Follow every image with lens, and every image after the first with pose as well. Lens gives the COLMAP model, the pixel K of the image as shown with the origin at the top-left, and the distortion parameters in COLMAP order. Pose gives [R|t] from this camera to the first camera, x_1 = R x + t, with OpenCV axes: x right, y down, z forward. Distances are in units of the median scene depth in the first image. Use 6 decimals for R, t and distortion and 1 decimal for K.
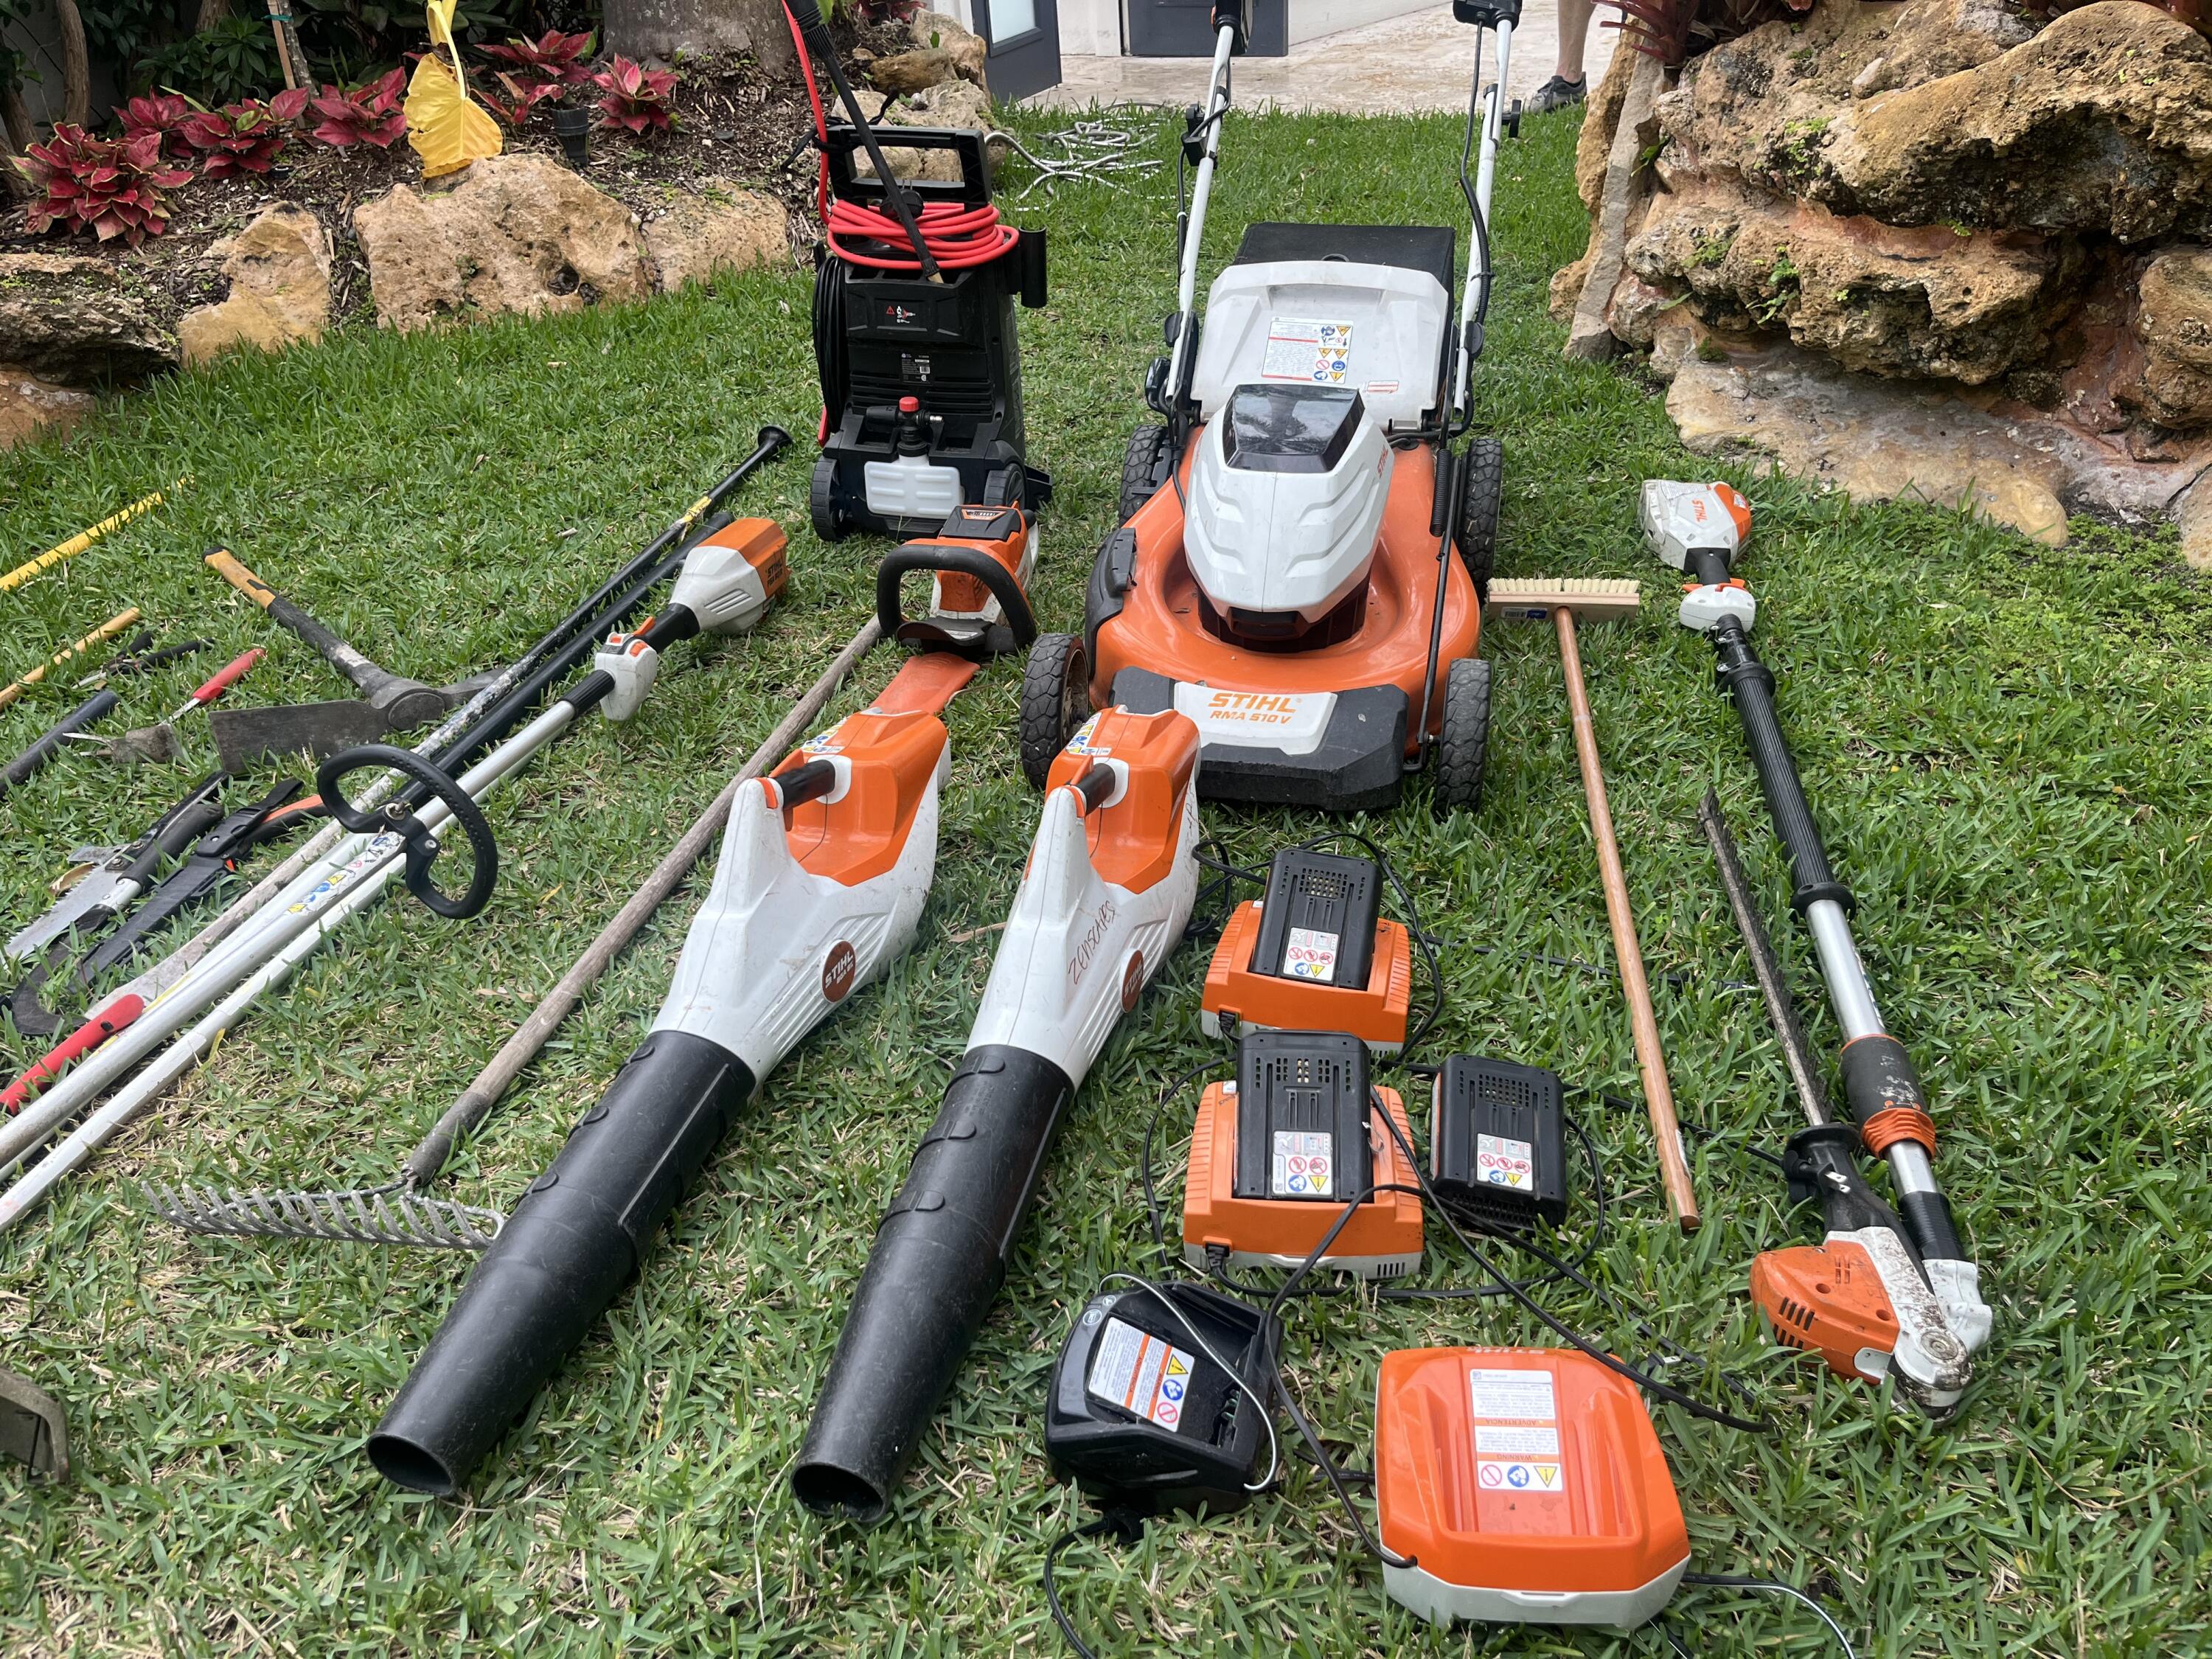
lens RADIAL K [[1683.0, 0, 1125.7], [0, 1683.0, 829.7], [0, 0, 1]] dist [0.078260, -0.132916]
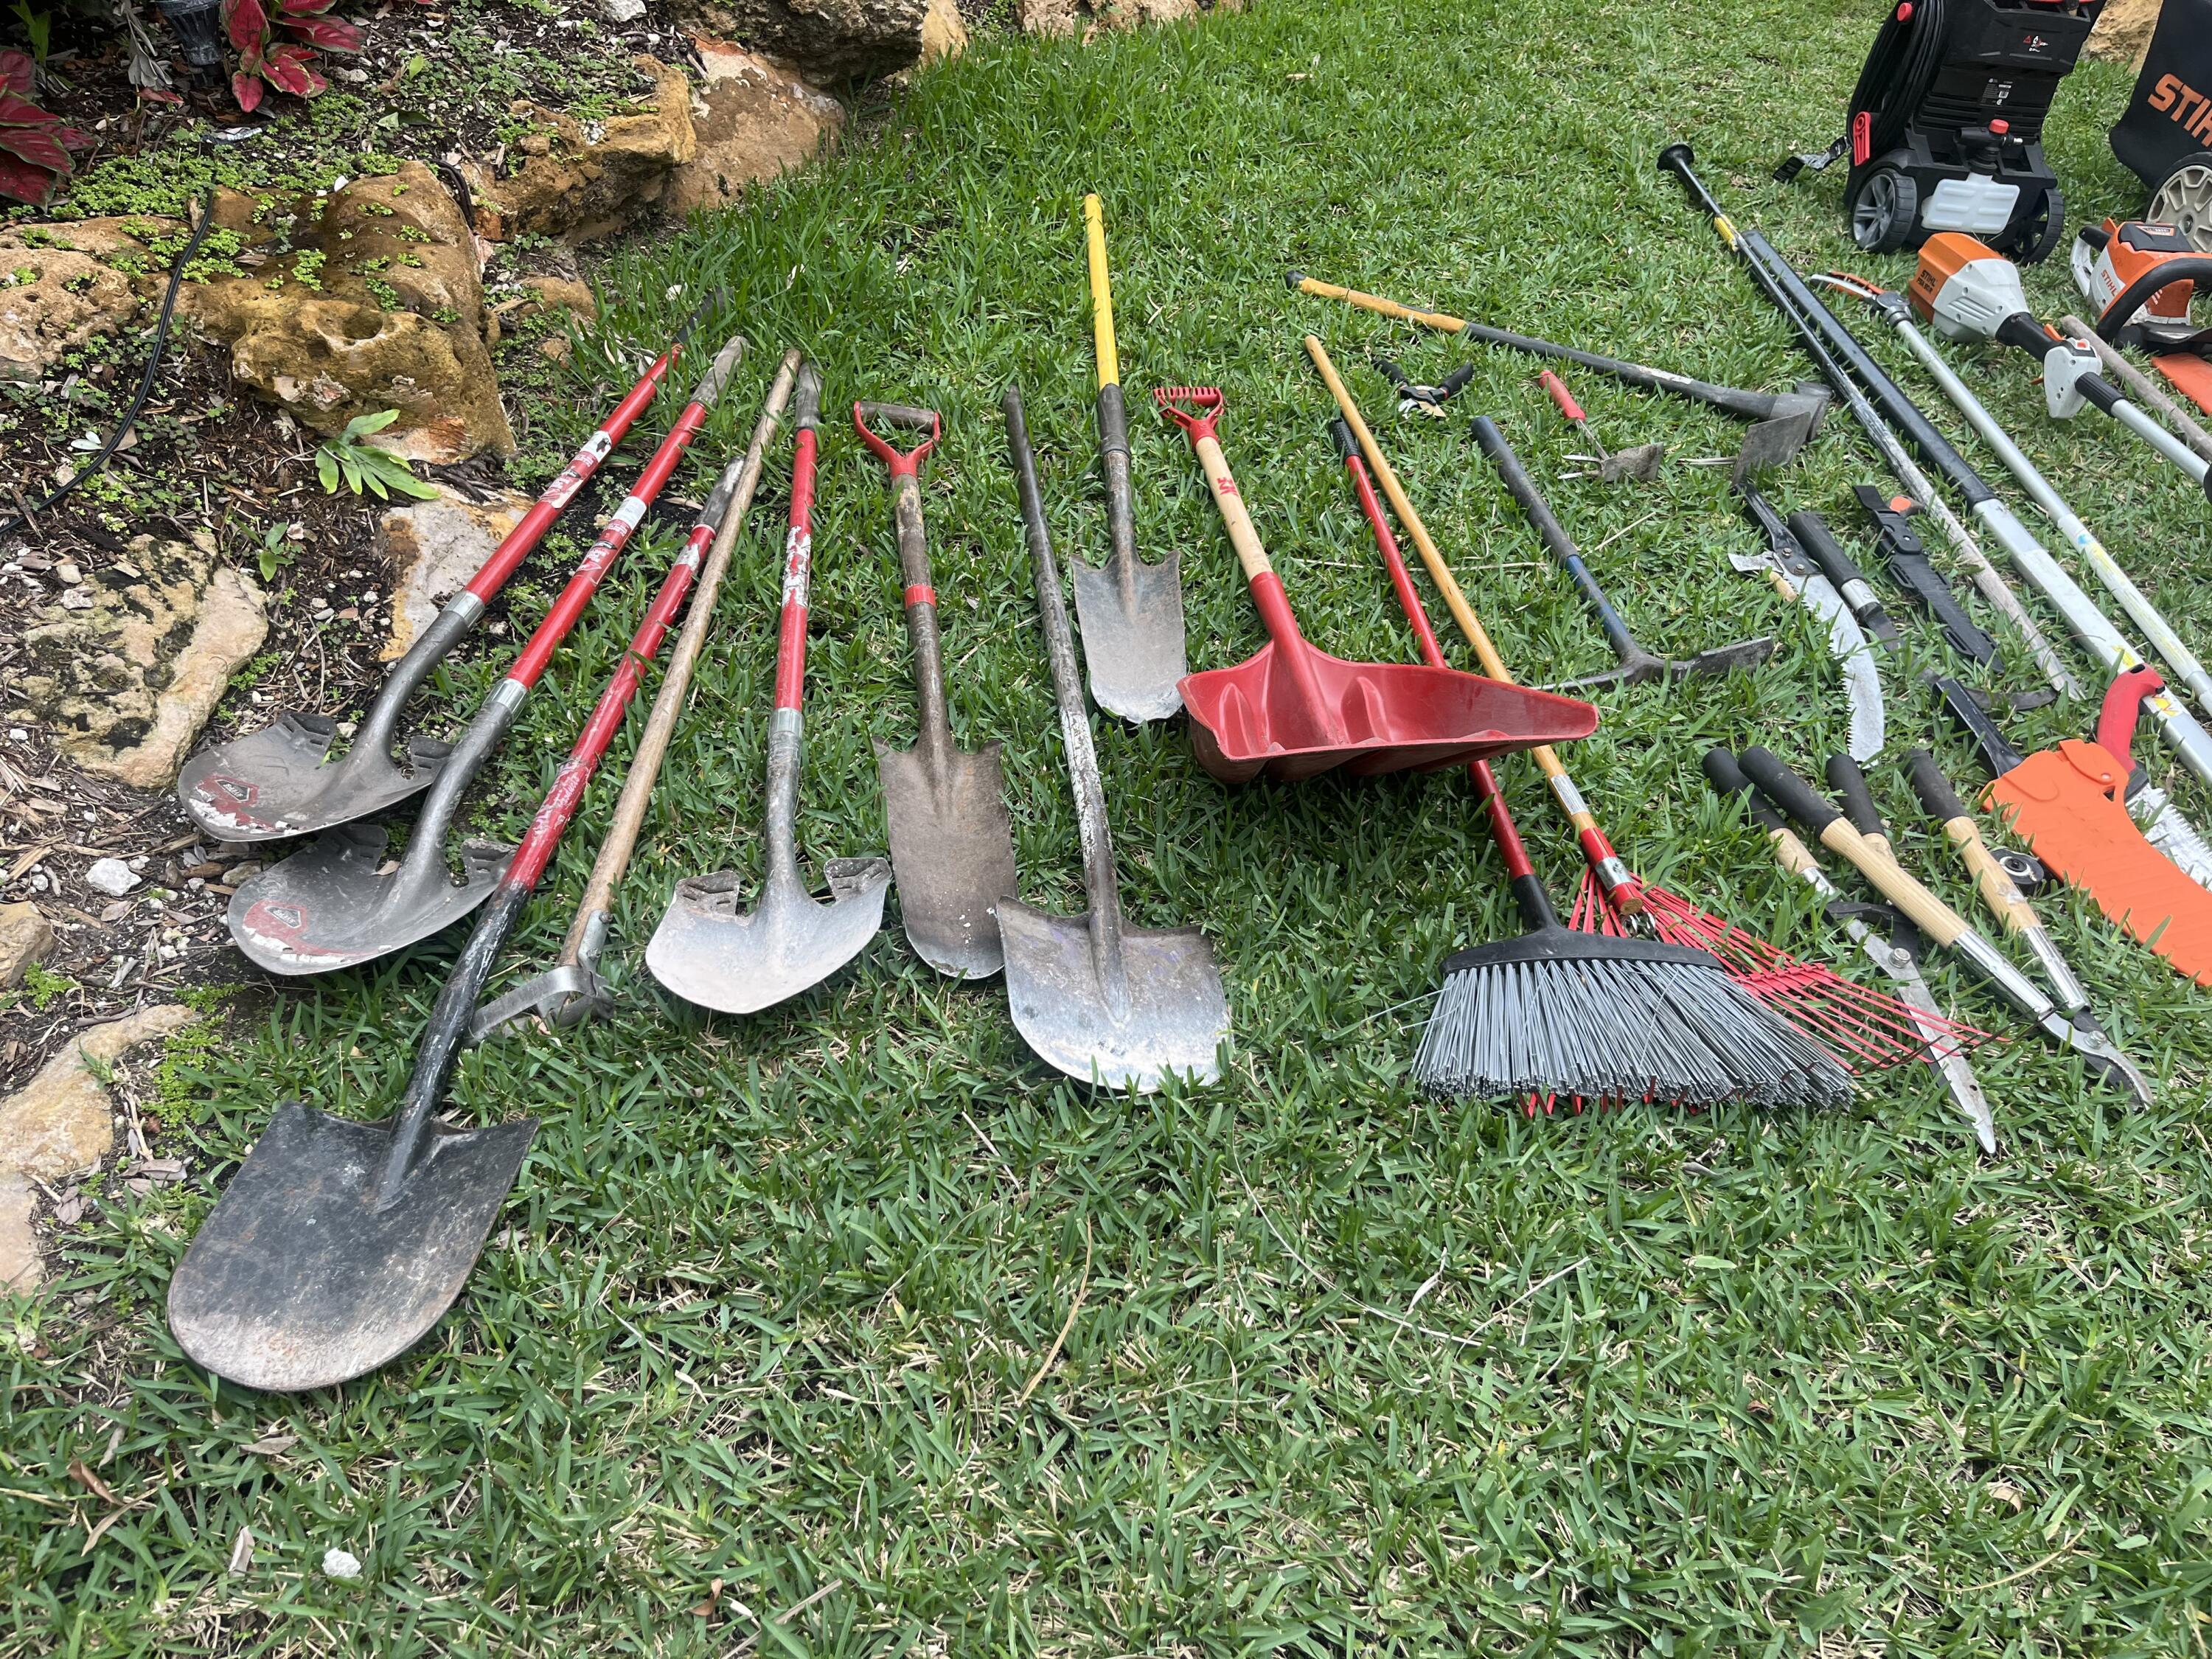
lens RADIAL K [[1683.0, 0, 1125.7], [0, 1683.0, 829.7], [0, 0, 1]] dist [0.078260, -0.132916]
pose [[0.952946, -0.104939, 0.284396, -0.788373], [0.061811, 0.985725, 0.156606, -0.008466], [-0.296770, -0.131659, 0.945830, 0.056923]]
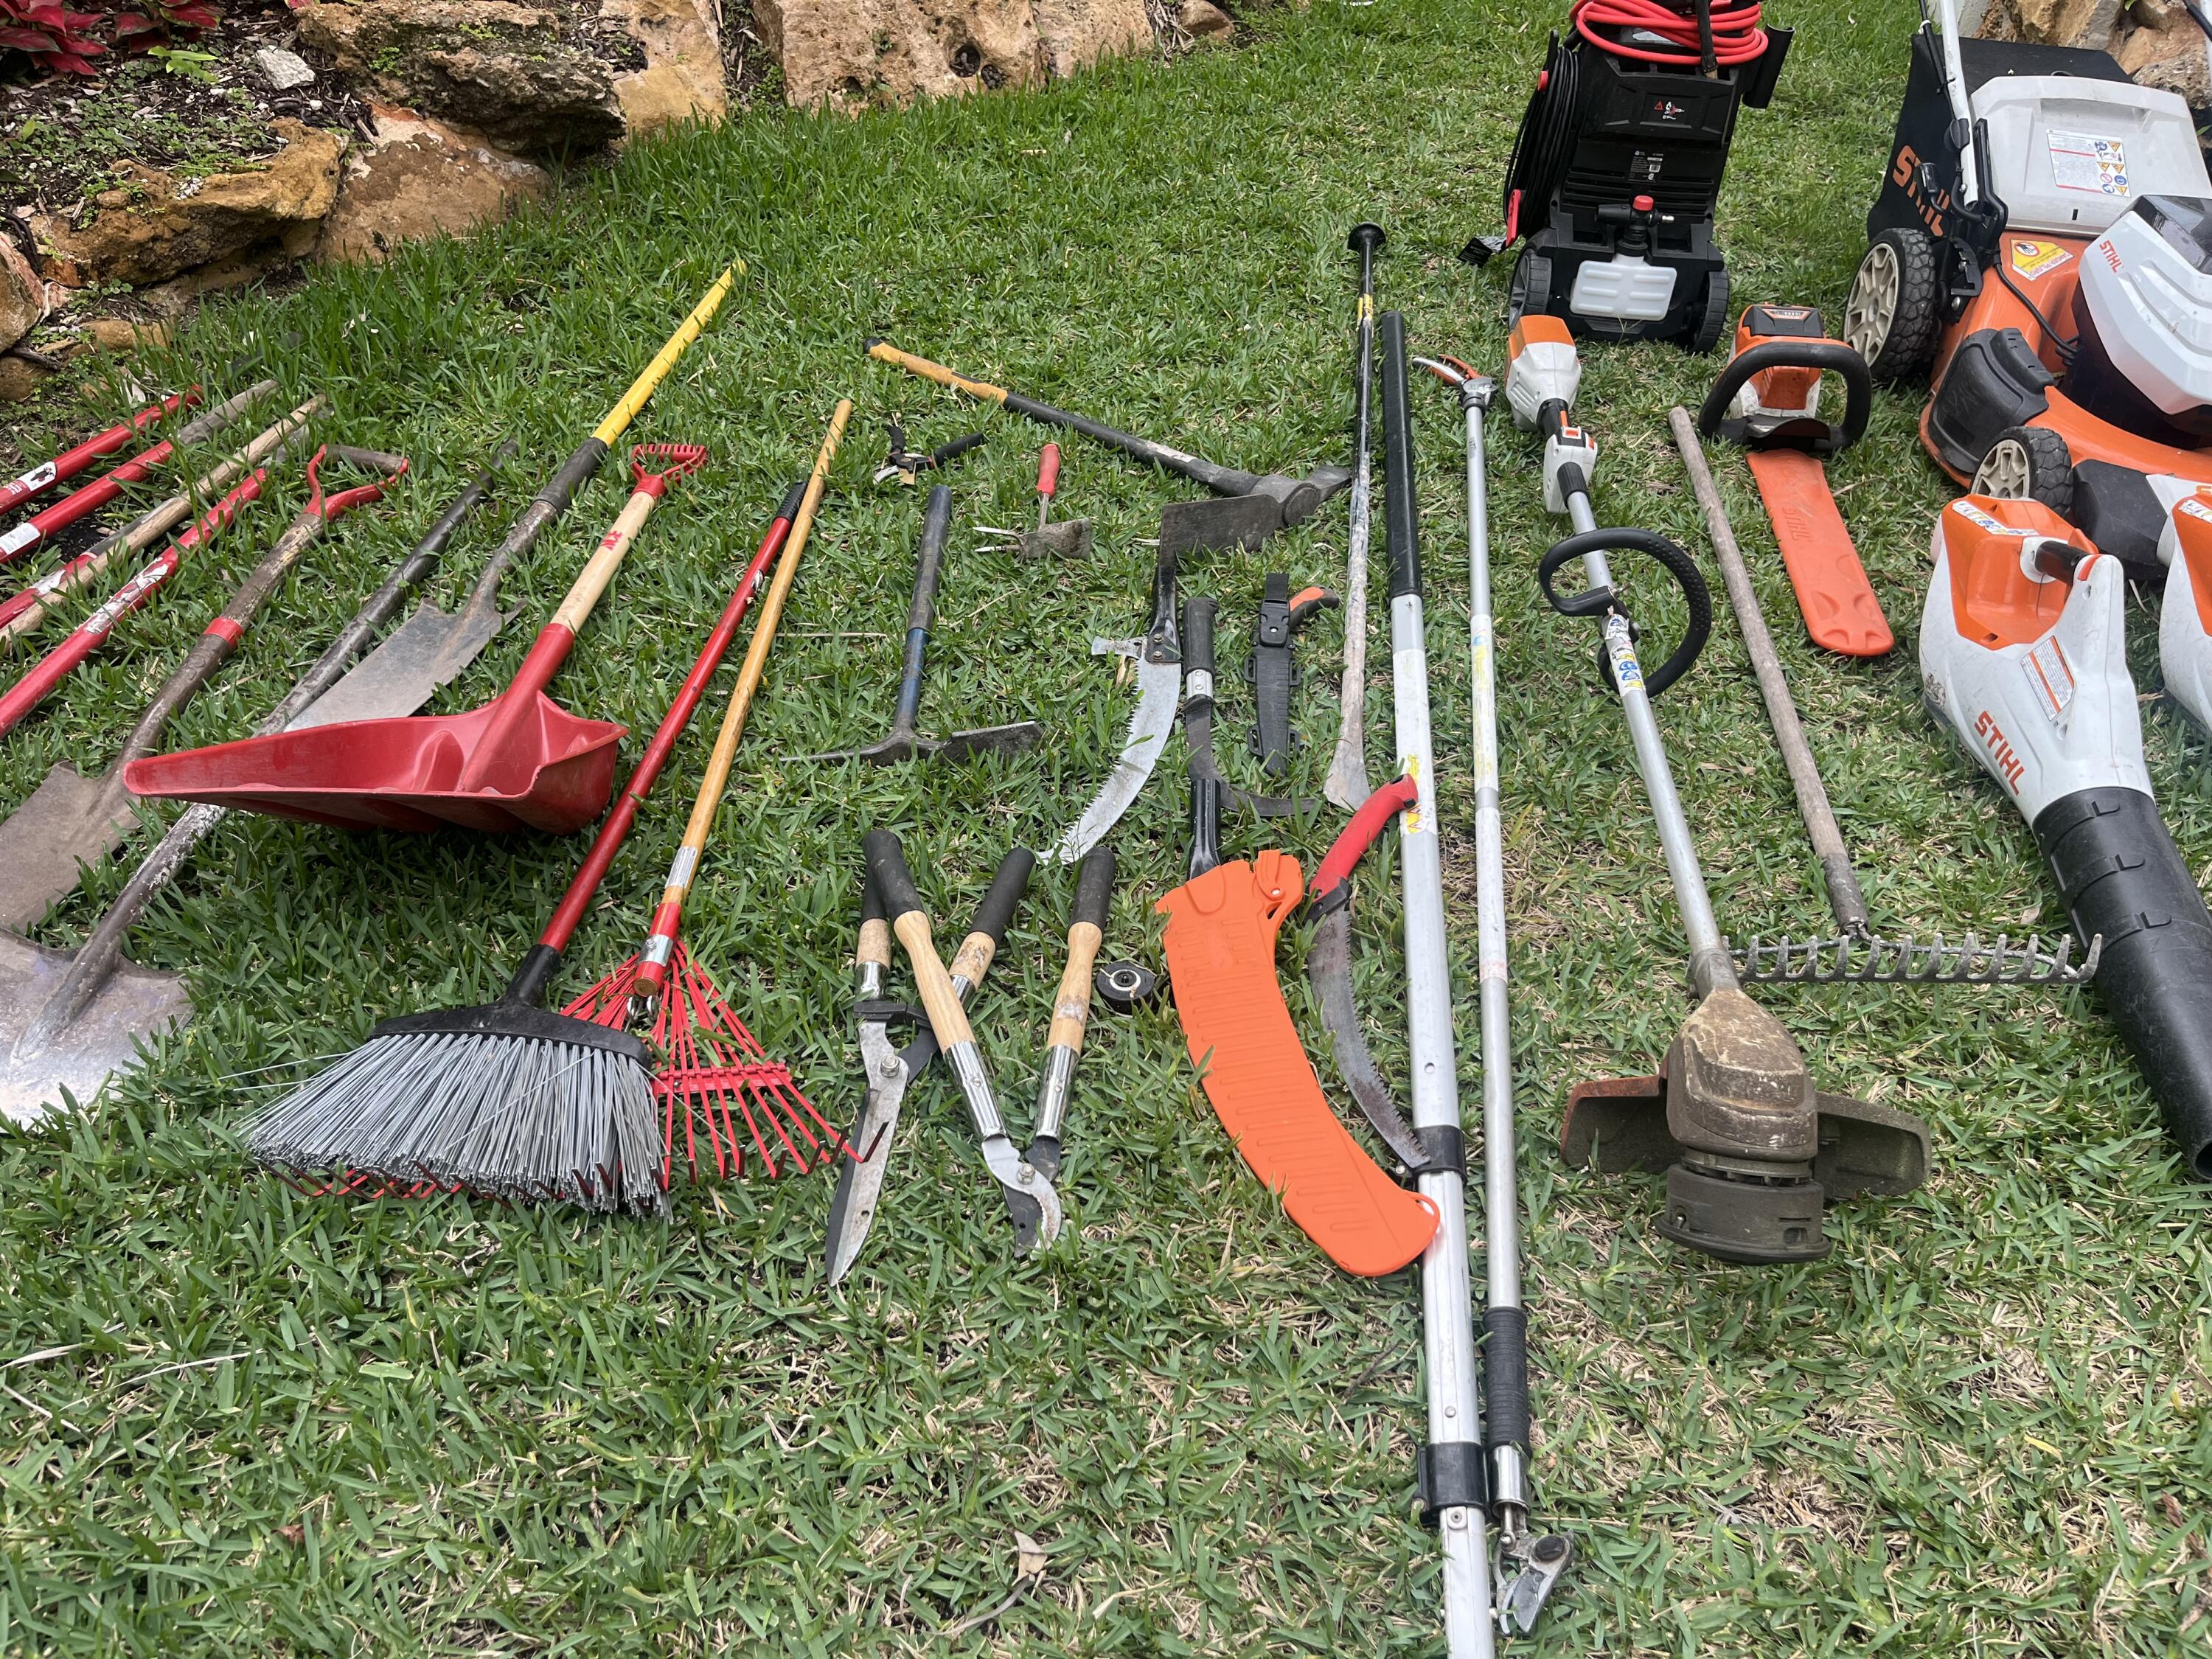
lens RADIAL K [[1683.0, 0, 1125.7], [0, 1683.0, 829.7], [0, 0, 1]] dist [0.078260, -0.132916]
pose [[0.989240, -0.022307, 0.144591, -0.452722], [0.007906, 0.995014, 0.099422, 0.012597], [-0.146088, -0.097209, 0.984484, 0.010475]]
